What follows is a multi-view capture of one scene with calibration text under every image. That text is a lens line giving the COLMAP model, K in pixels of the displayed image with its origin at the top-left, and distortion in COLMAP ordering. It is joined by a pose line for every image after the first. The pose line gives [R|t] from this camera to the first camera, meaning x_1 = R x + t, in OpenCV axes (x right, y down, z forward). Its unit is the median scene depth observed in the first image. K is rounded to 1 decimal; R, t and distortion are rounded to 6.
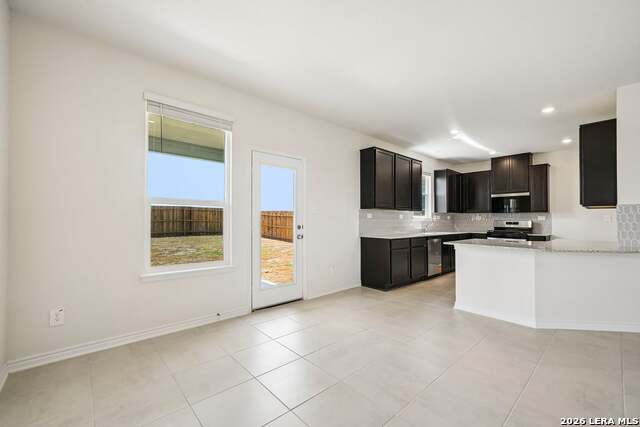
lens RADIAL K [[267.9, 0, 319.0], [0, 267.9, 215.9], [0, 0, 1]] dist [0.007629, -0.000068]
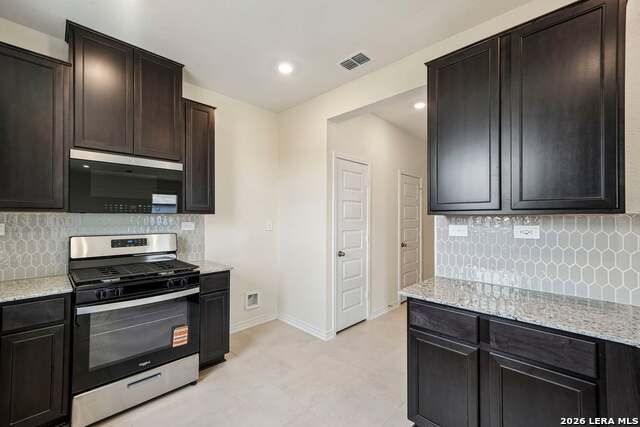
lens RADIAL K [[267.9, 0, 319.0], [0, 267.9, 215.9], [0, 0, 1]] dist [0.007629, -0.000068]
pose [[-0.065170, -0.000796, 0.997874, 0.369478], [-0.017993, 0.999838, -0.000377, -0.013171], [-0.997712, -0.017980, -0.065174, 0.823284]]
